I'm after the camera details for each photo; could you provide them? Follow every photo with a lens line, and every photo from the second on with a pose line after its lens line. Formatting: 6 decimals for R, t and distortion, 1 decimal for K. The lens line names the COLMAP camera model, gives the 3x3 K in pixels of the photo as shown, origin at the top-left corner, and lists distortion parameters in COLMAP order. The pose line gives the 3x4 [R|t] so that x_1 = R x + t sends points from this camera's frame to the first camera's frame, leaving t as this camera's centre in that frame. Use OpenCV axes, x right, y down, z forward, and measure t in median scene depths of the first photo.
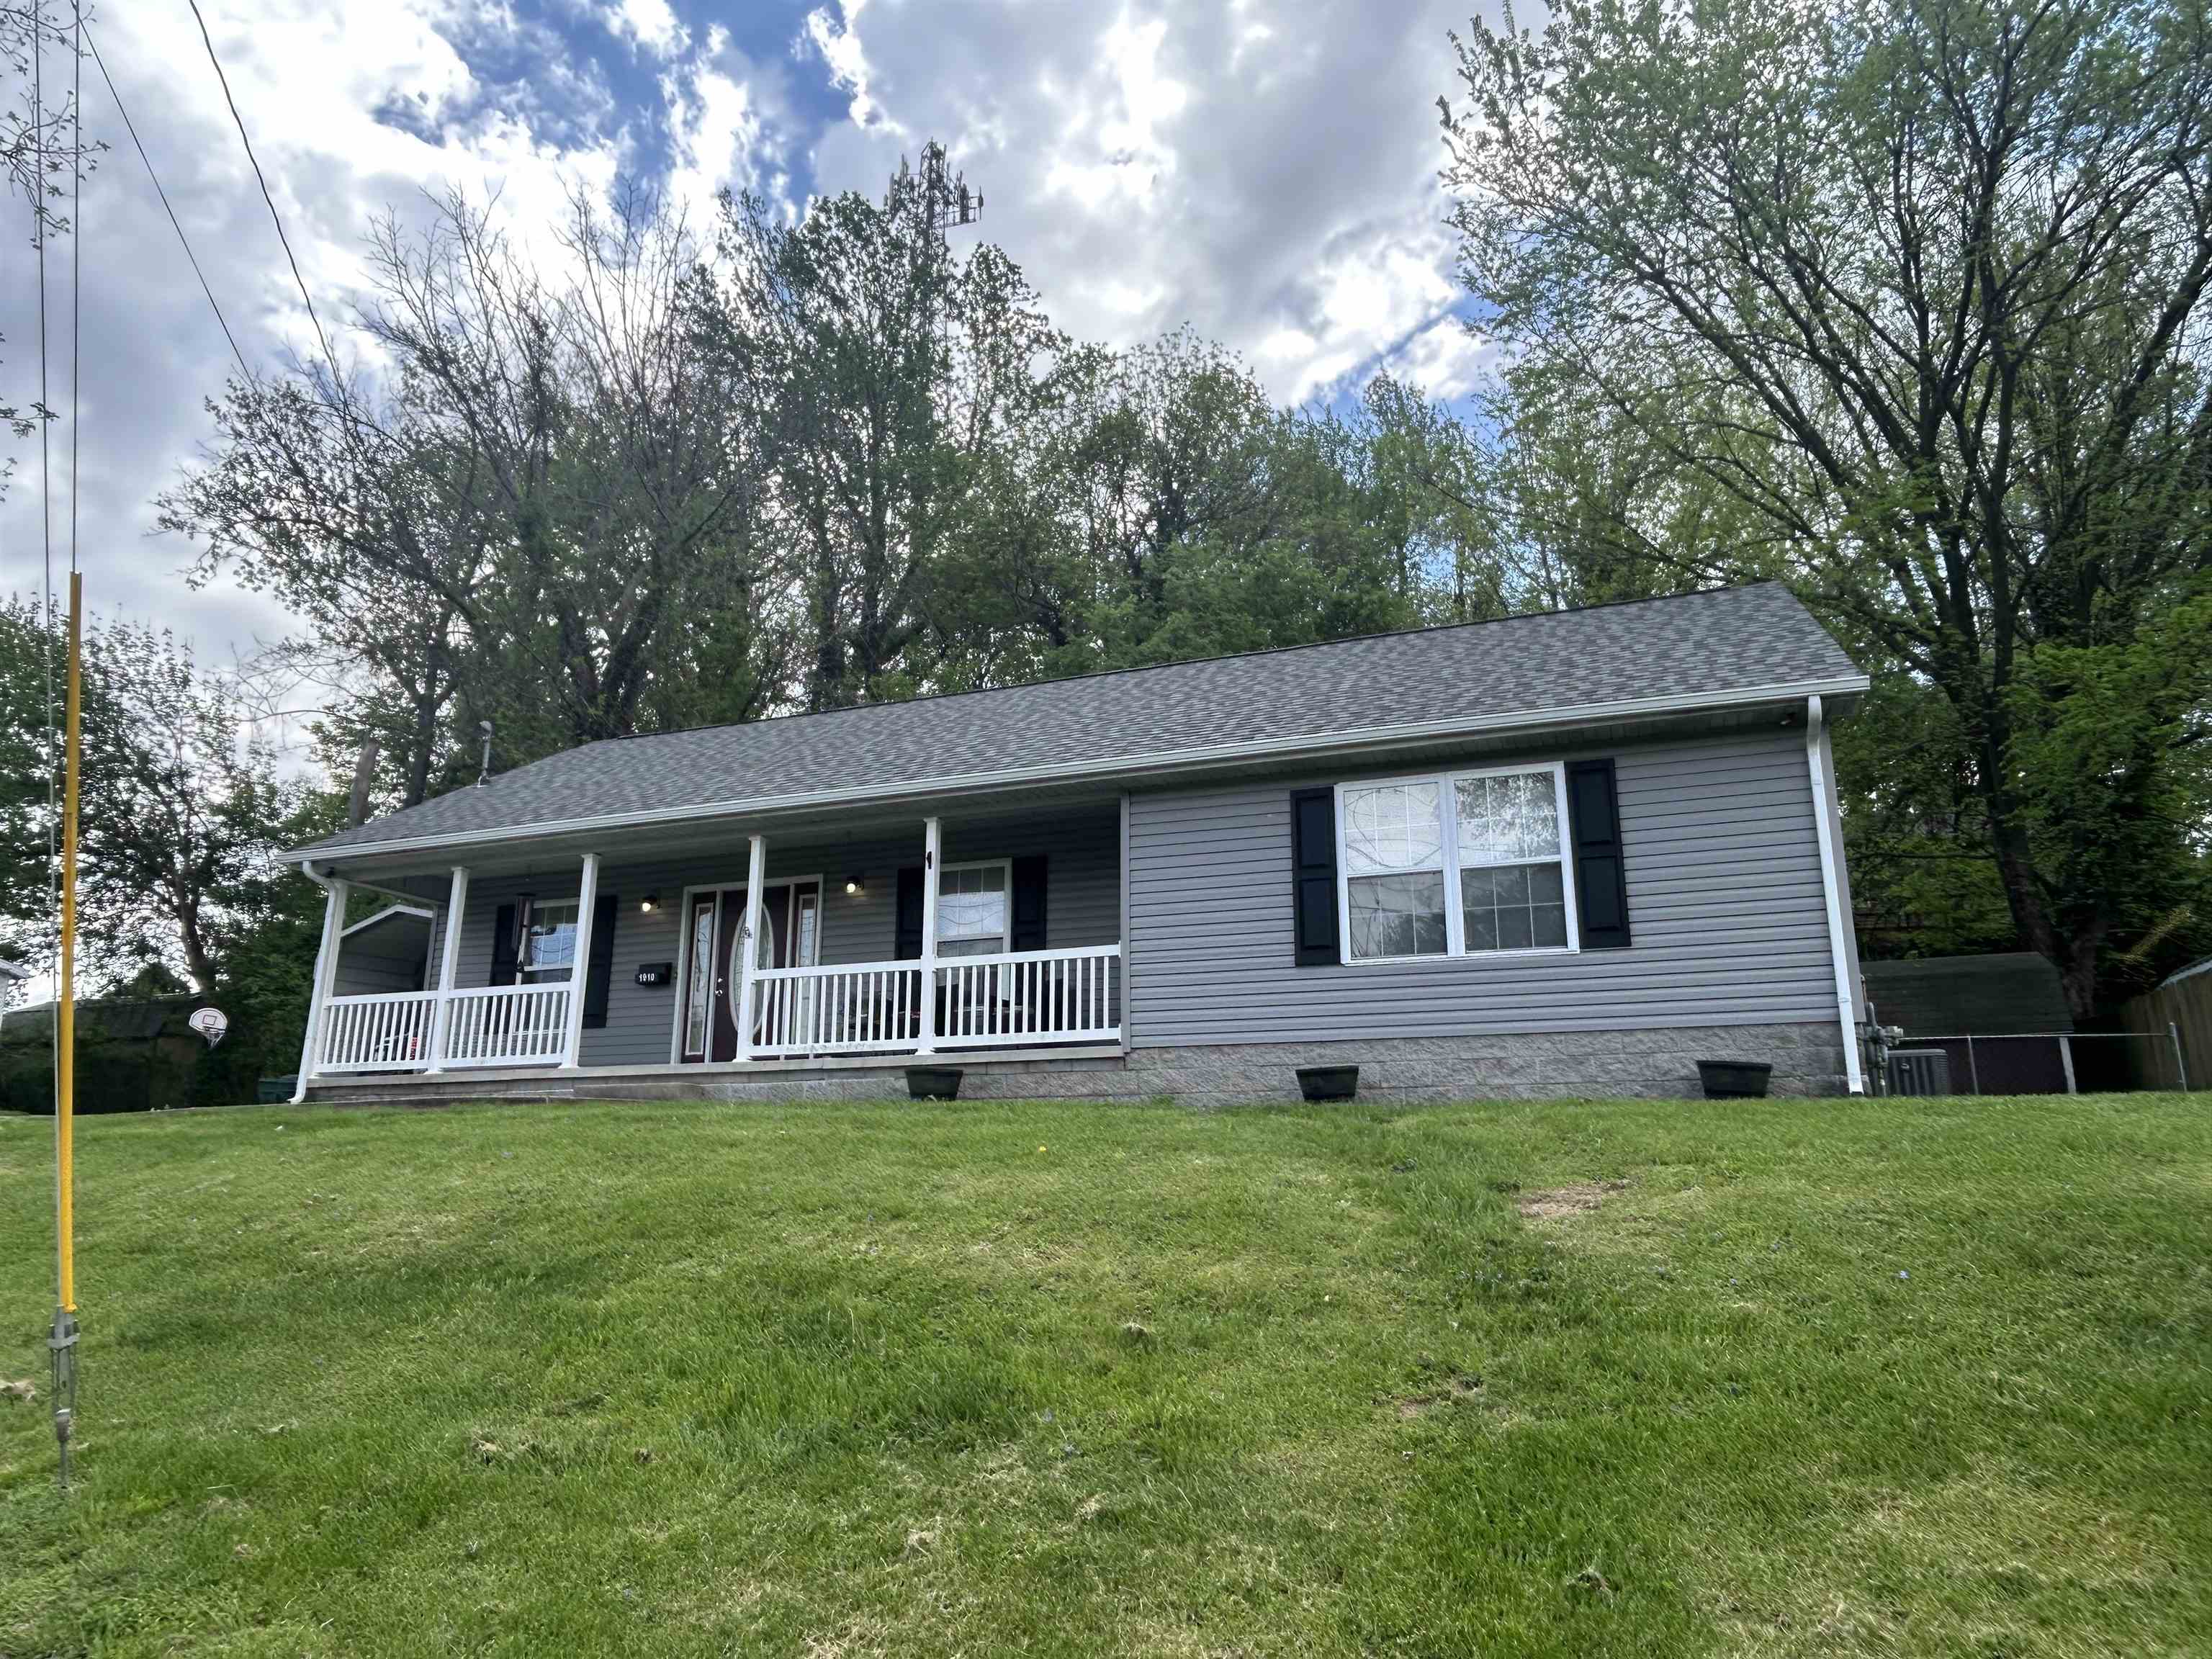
lens RADIAL K [[1442.4, 0, 1116.1], [0, 1442.4, 818.5], [0, 0, 1]] dist [-0.002261, 0.005466]
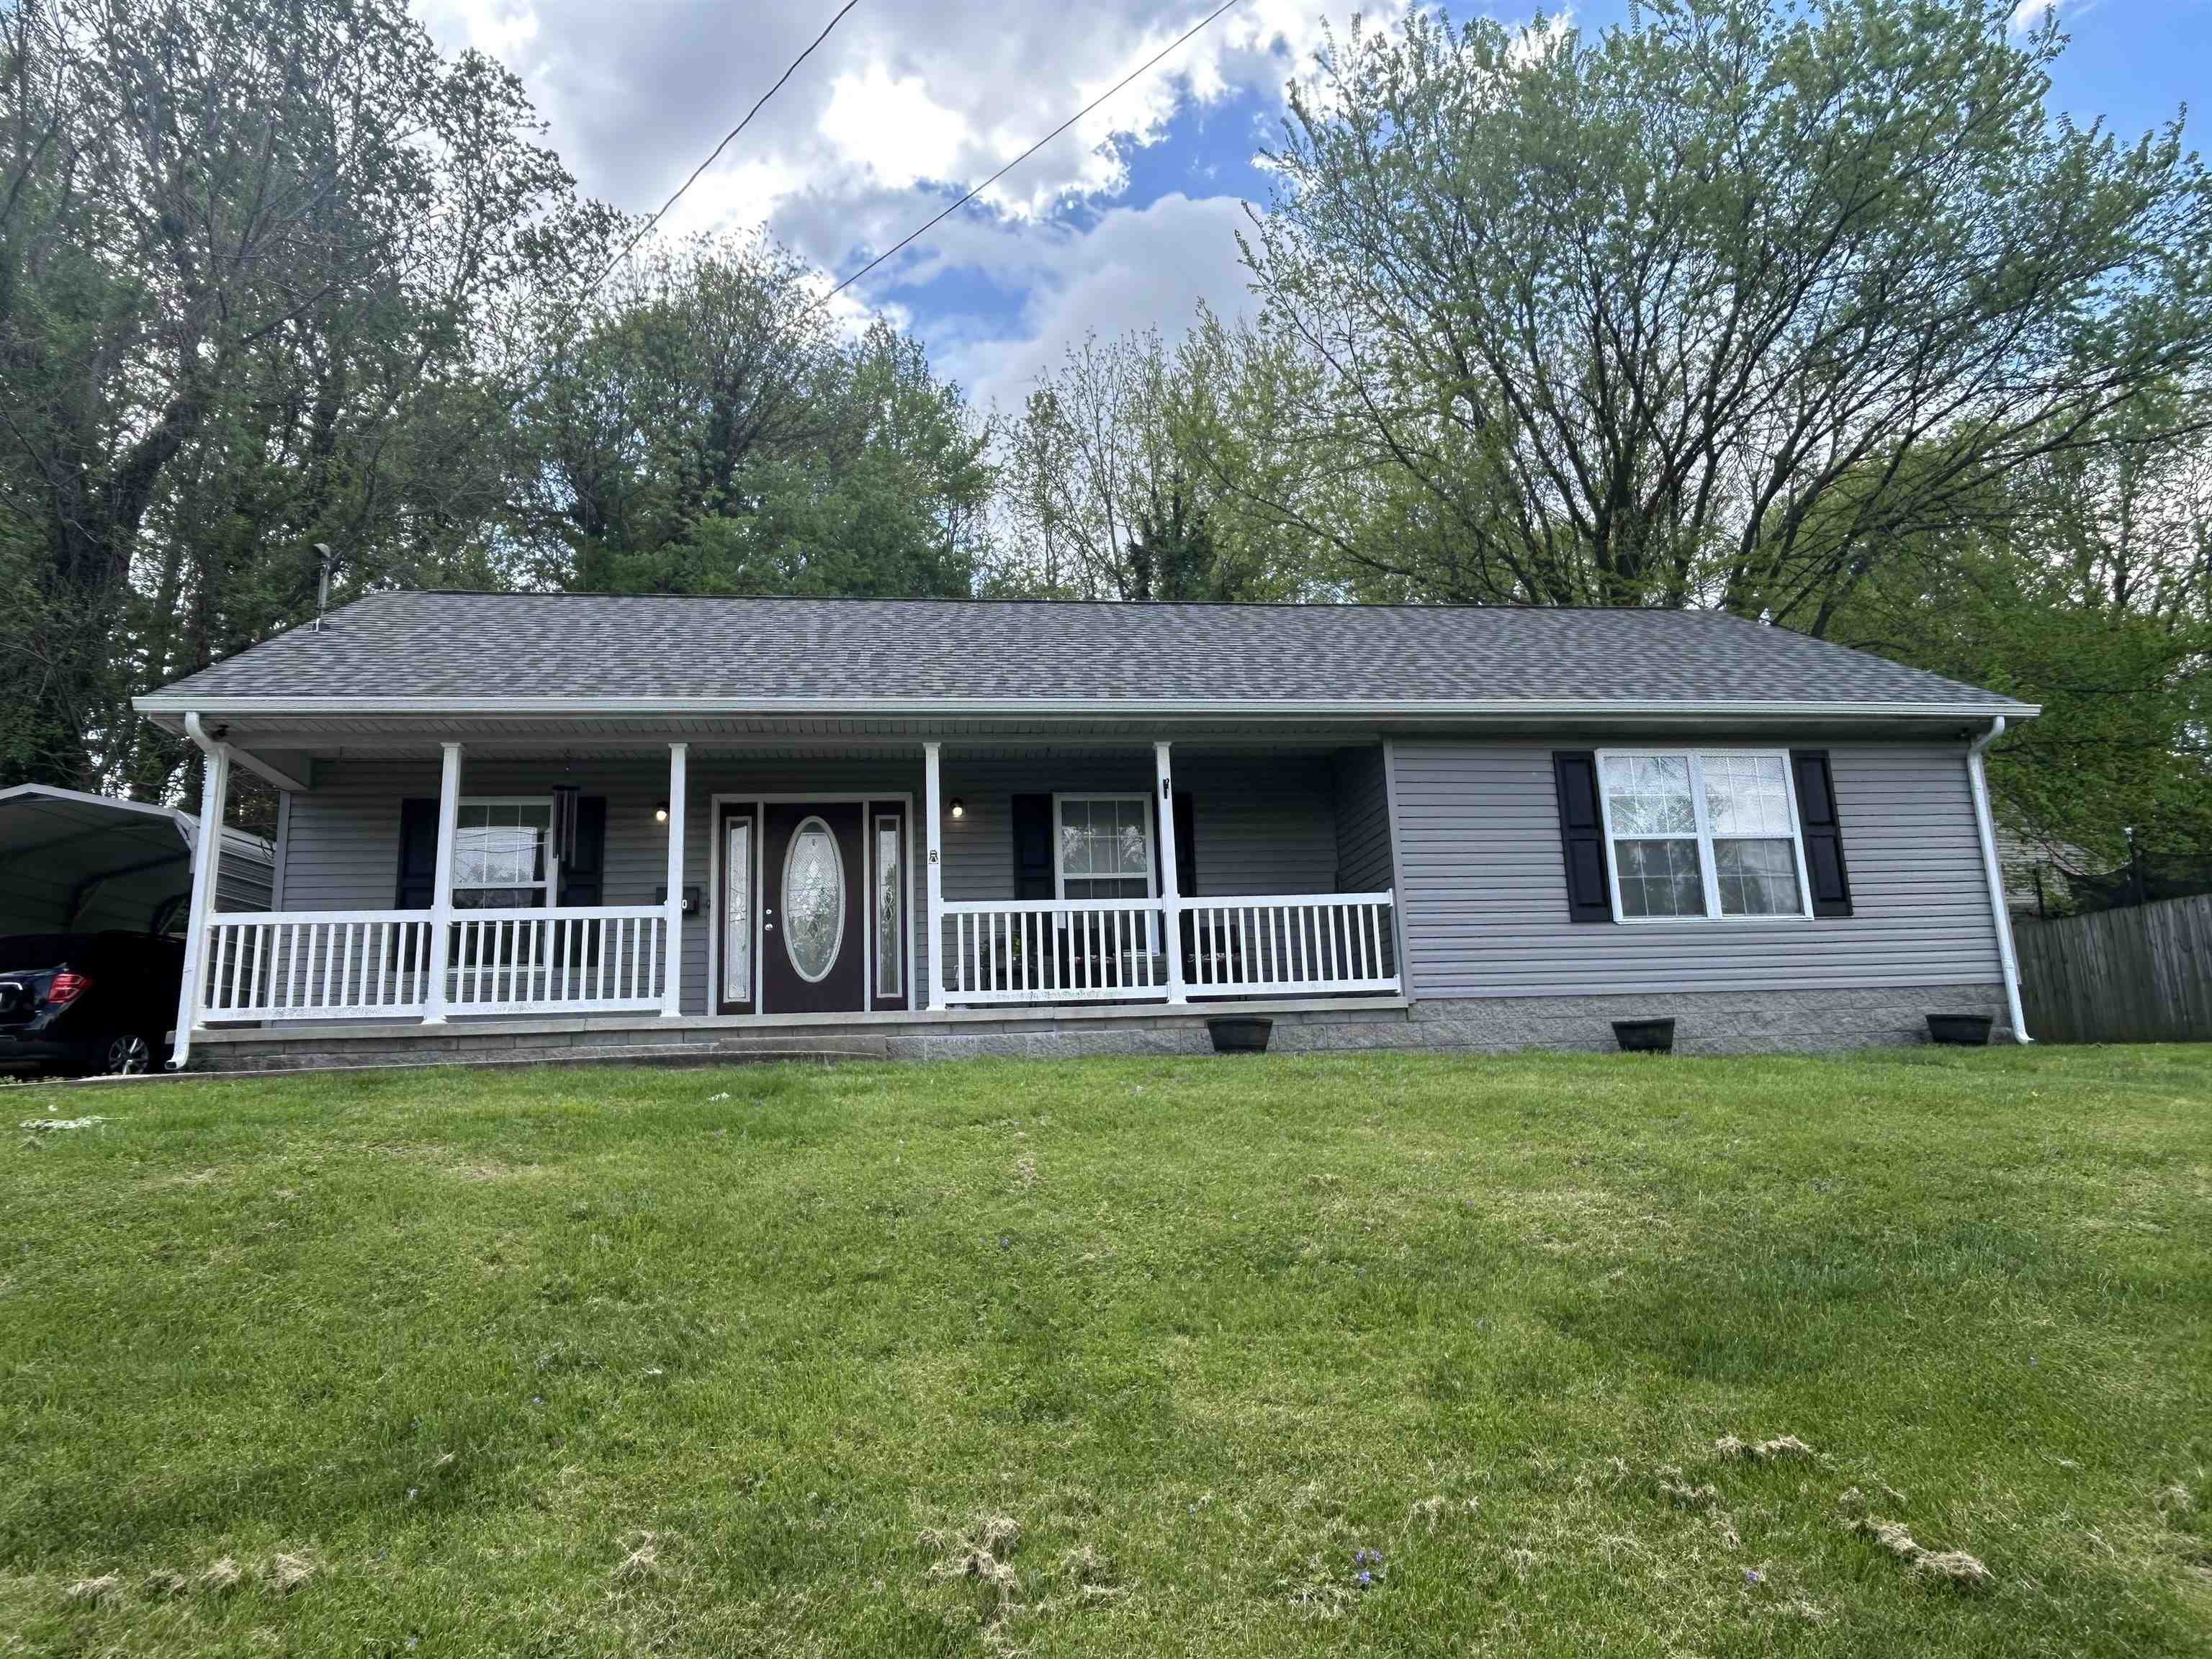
lens RADIAL K [[1451.0, 0, 1106.0], [0, 1451.0, 829.5], [0, 0, 1]] dist [-0.003157, 0.000260]
pose [[0.875997, 0.072935, 0.476771, -0.609897], [-0.082882, 0.996559, -0.000168, 0.059230], [-0.475143, -0.039368, 0.879028, 0.231260]]
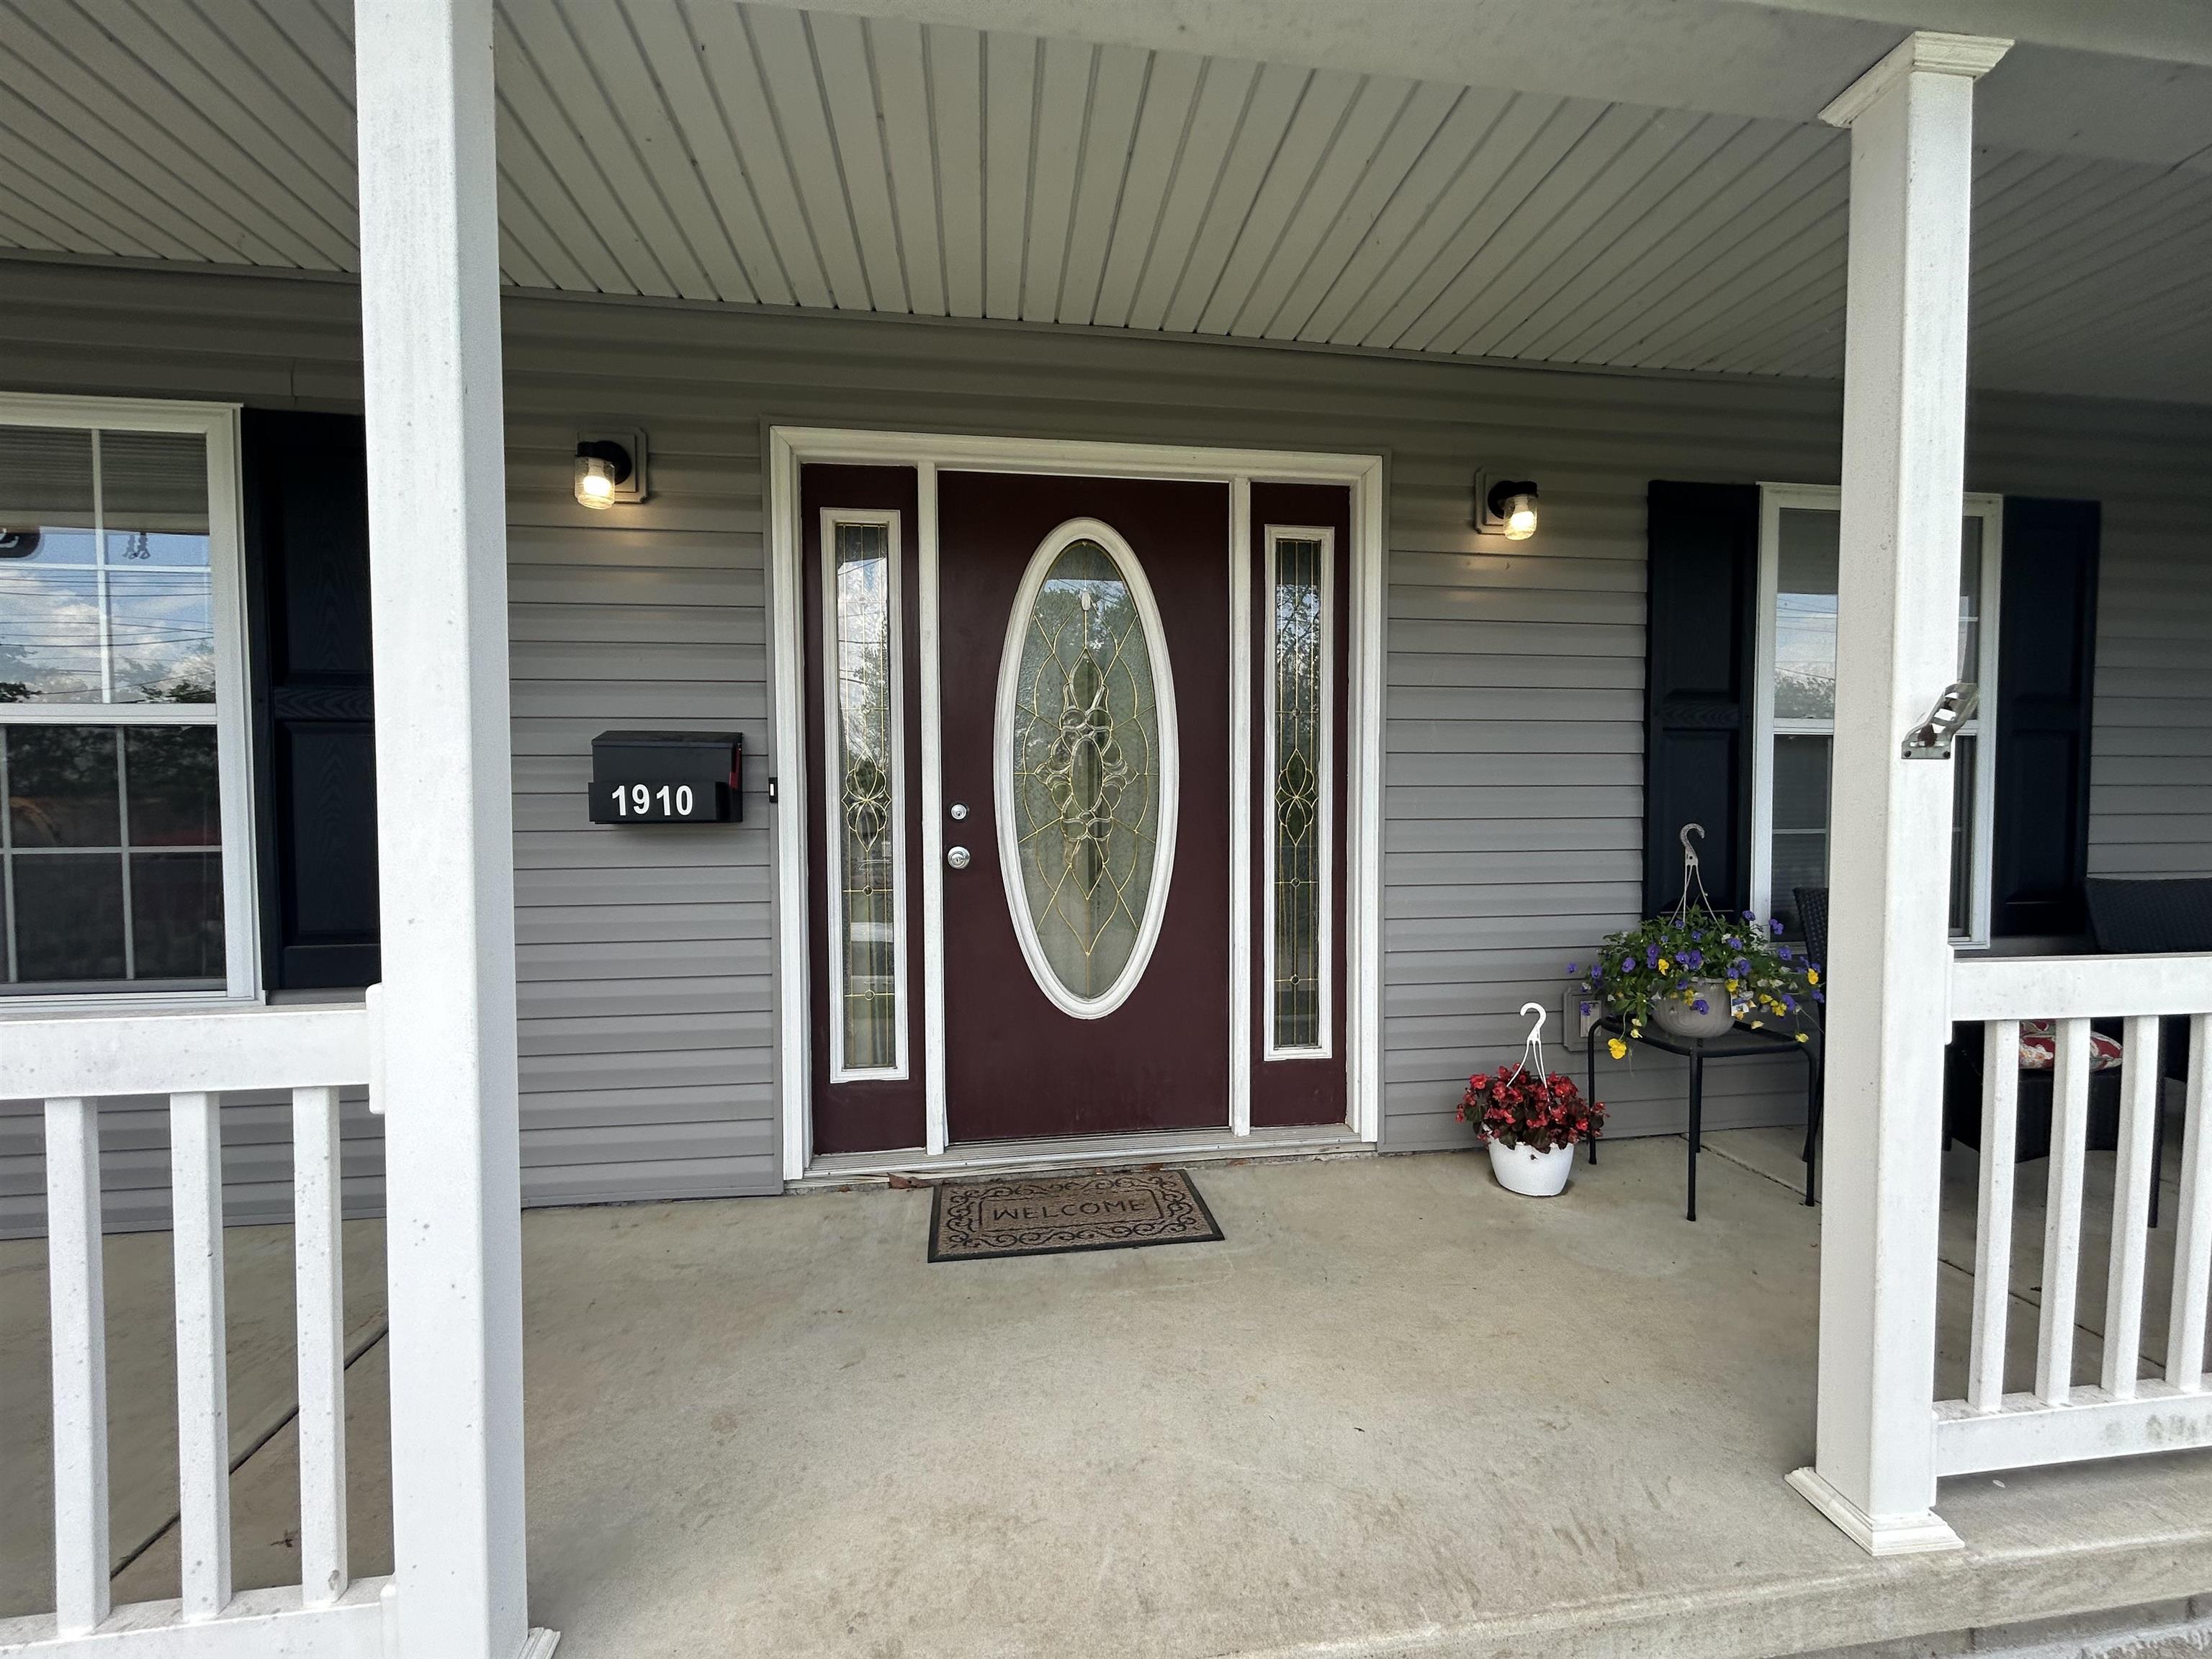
lens RADIAL K [[891.0, 0, 1106.0], [0, 891.0, 829.5], [0, 0, 1]] dist [-0.001737, -0.002691]
pose [[0.879959, -0.021631, 0.474557, -0.401905], [-0.121514, 0.955480, 0.268872, 0.079295], [-0.459245, -0.294262, 0.838155, 1.022975]]
